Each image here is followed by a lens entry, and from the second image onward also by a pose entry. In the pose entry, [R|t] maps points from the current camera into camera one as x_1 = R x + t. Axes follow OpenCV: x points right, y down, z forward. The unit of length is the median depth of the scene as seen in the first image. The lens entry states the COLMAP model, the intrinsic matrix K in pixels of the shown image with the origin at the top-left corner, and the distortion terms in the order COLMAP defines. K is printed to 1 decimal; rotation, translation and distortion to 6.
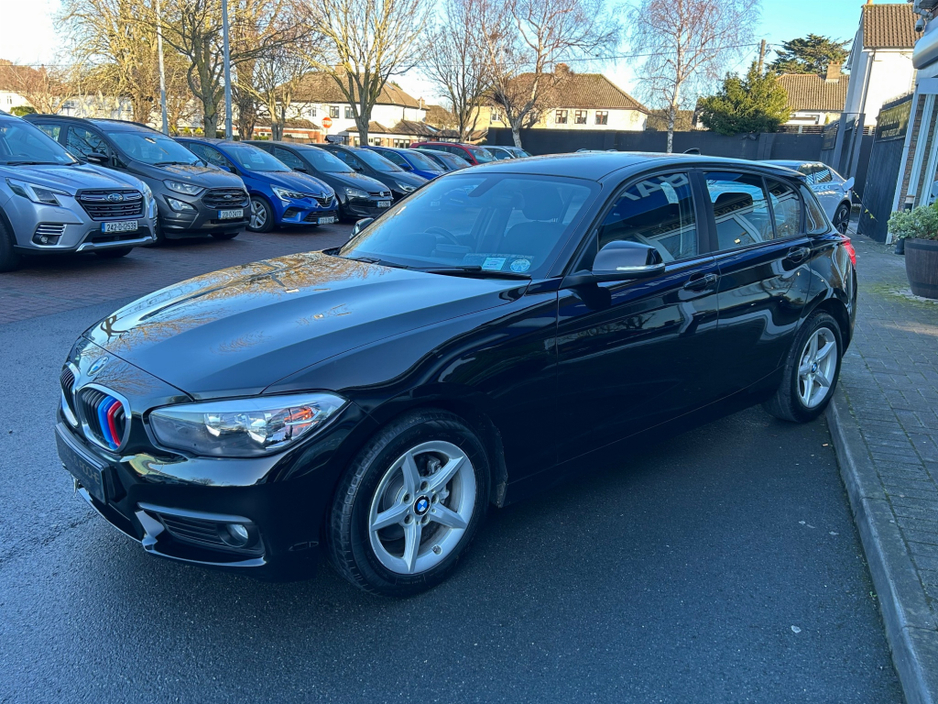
lens RADIAL K [[765.2, 0, 464.1], [0, 765.2, 351.7], [0, 0, 1]] dist [0.057169, -0.065469]
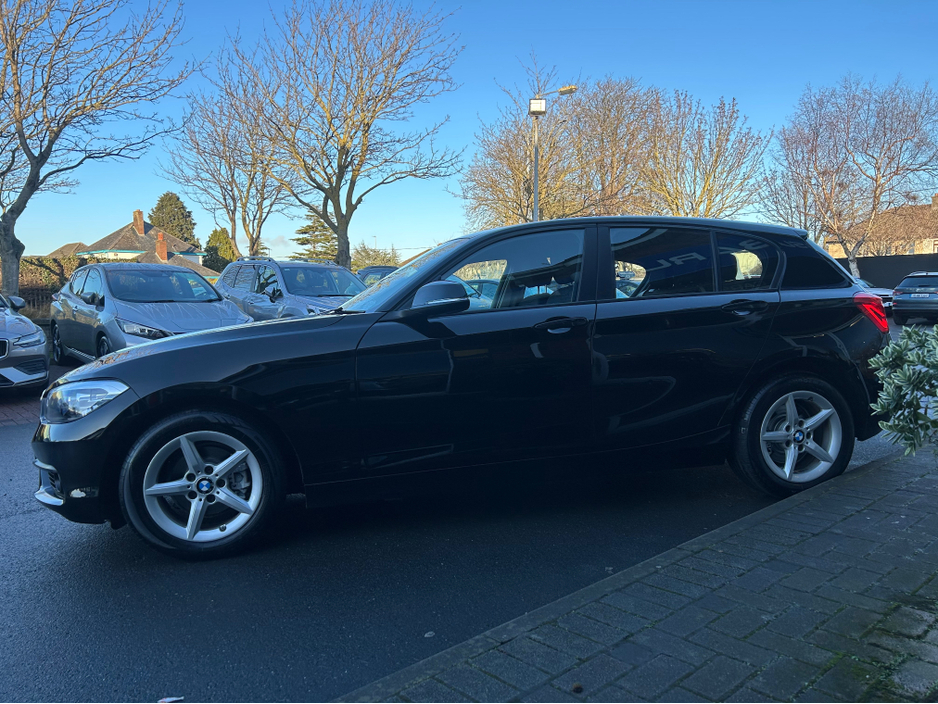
lens RADIAL K [[697.9, 0, 467.2], [0, 697.9, 354.6], [0, 0, 1]] dist [0.057394, -0.065088]
pose [[0.882541, -0.010638, -0.470116, 0.578601], [-0.072793, 0.984602, -0.158934, 0.098552], [0.464568, 0.174487, 0.868177, 0.130160]]
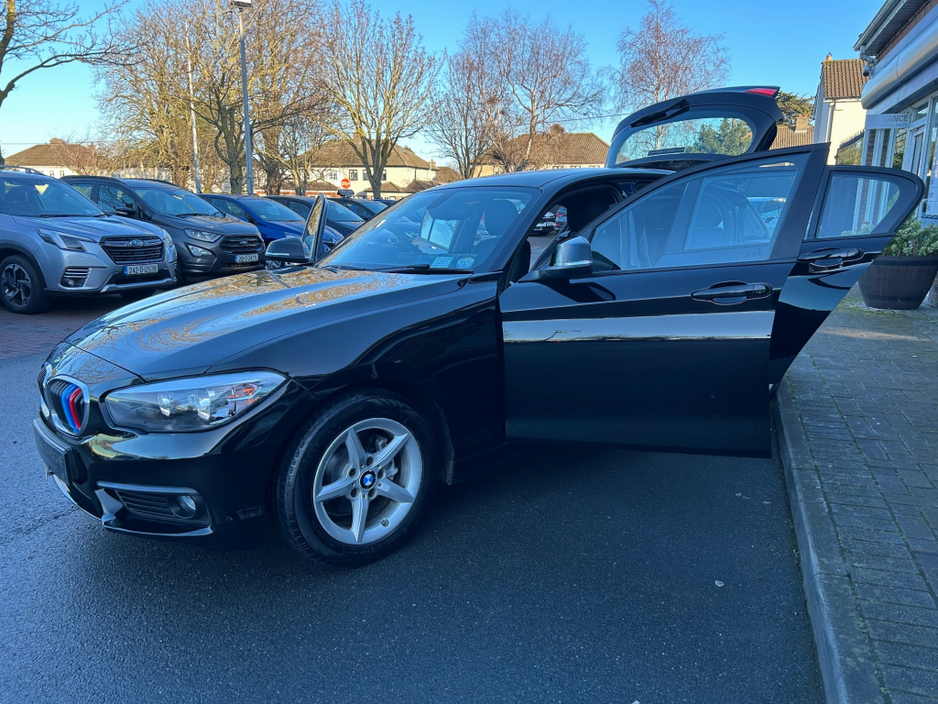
lens RADIAL K [[699.9, 0, 472.0], [0, 699.9, 354.7], [0, 0, 1]] dist [0.053985, -0.061360]
pose [[0.999473, -0.031582, -0.007453, 0.070684], [0.031191, 0.998372, -0.047751, 0.053744], [0.008949, 0.047493, 0.998831, 0.012096]]
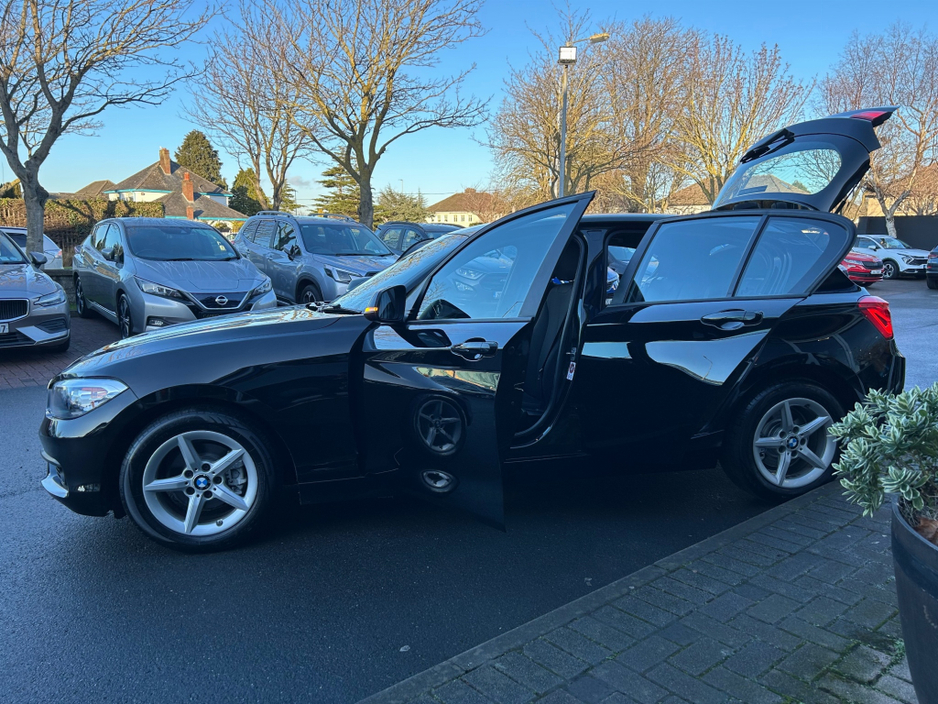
lens RADIAL K [[699.9, 0, 472.0], [0, 699.9, 354.7], [0, 0, 1]] dist [0.053985, -0.061360]
pose [[0.868182, 0.048037, -0.493915, 0.614086], [-0.101374, 0.991483, -0.081761, 0.029317], [0.485781, 0.121053, 0.865658, 0.130390]]
